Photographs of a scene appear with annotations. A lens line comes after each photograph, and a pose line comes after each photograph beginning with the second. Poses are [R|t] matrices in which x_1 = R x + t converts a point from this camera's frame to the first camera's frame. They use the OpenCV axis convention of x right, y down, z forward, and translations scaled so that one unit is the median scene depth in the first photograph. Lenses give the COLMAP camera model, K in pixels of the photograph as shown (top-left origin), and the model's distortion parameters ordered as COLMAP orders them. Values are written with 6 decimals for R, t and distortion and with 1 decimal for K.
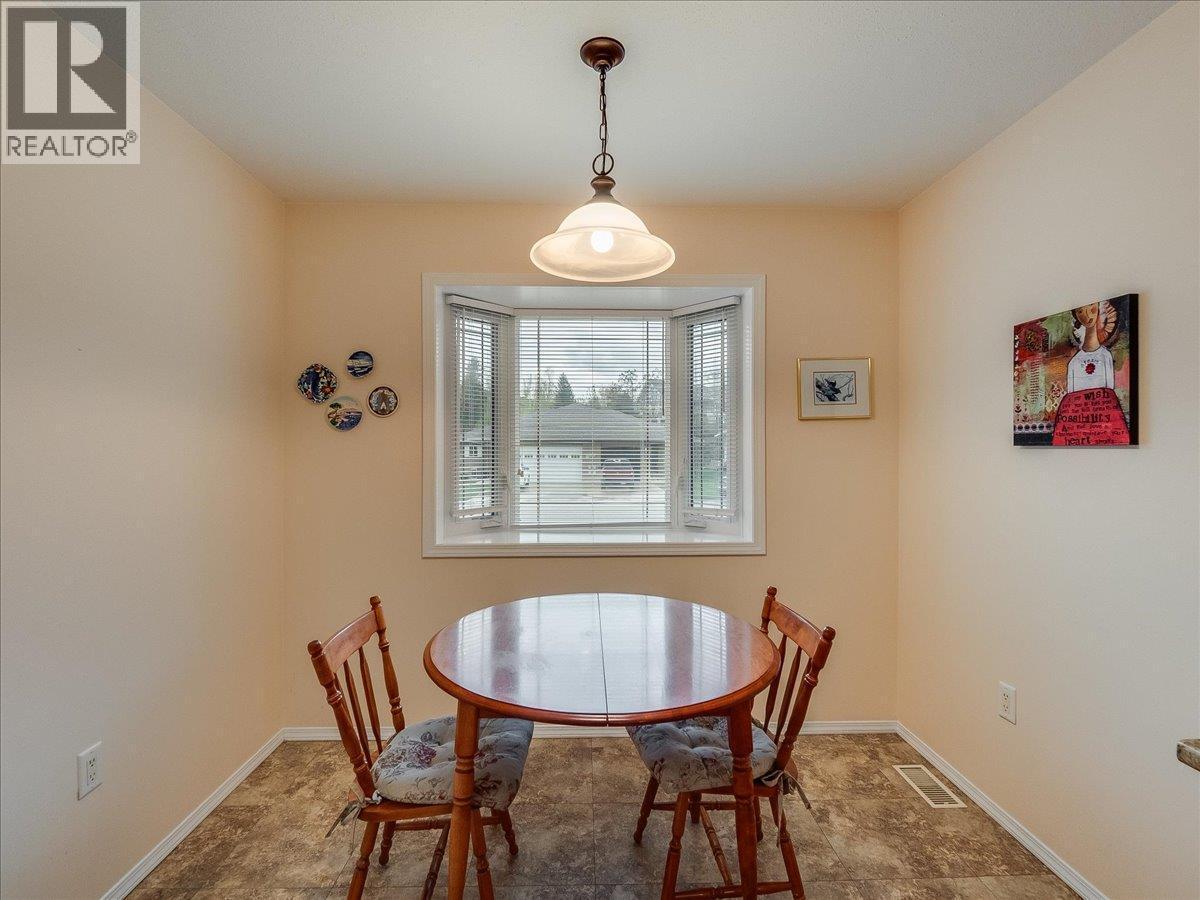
lens RADIAL K [[572.9, 0, 597.0], [0, 572.9, 447.1], [0, 0, 1]] dist [-0.006112, -0.000572]
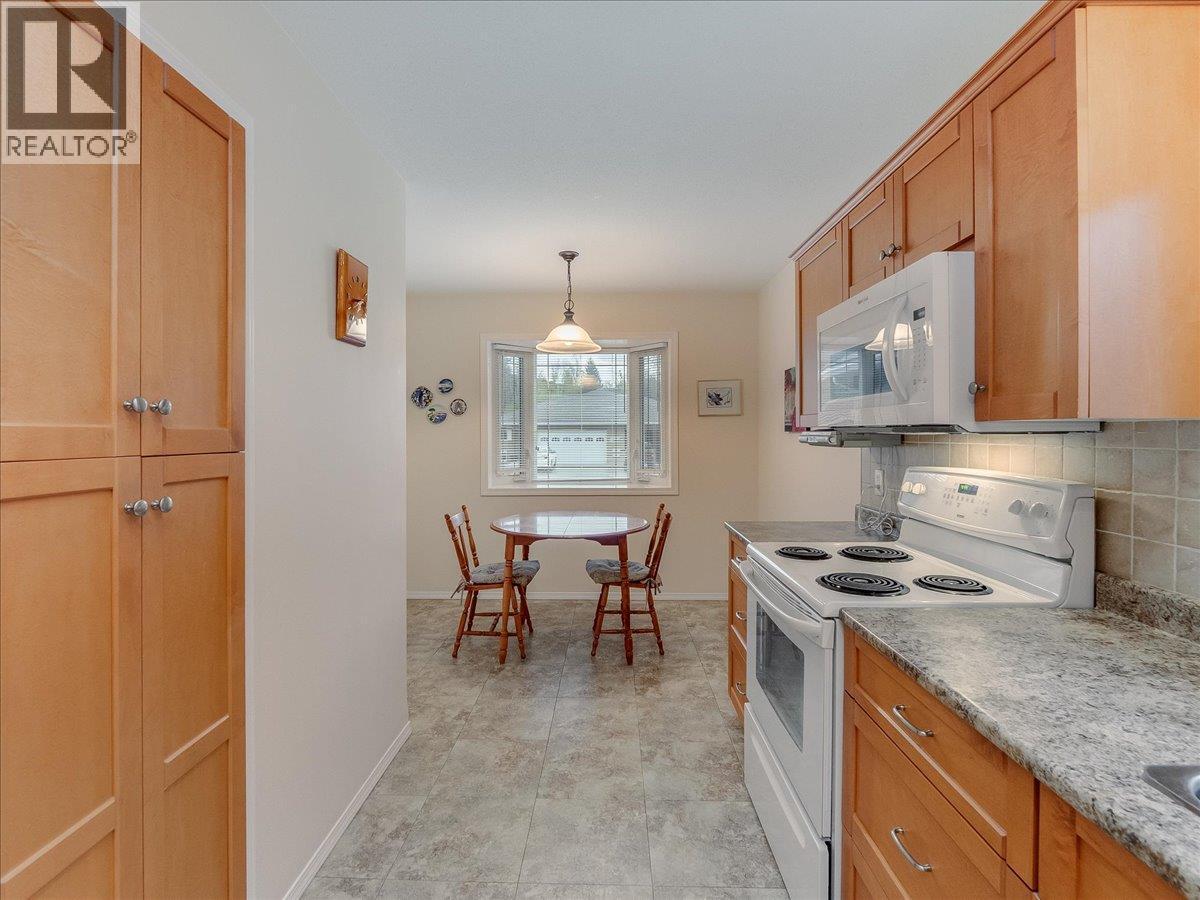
lens RADIAL K [[572.9, 0, 606.3], [0, 572.9, 430.4], [0, 0, 1]] dist [-0.006112, -0.000572]
pose [[0.999448, -0.003812, -0.032988, 0.140350], [0.003812, 0.999993, -0.000069, -0.006191], [0.032988, -0.000057, 0.999456, -0.751830]]
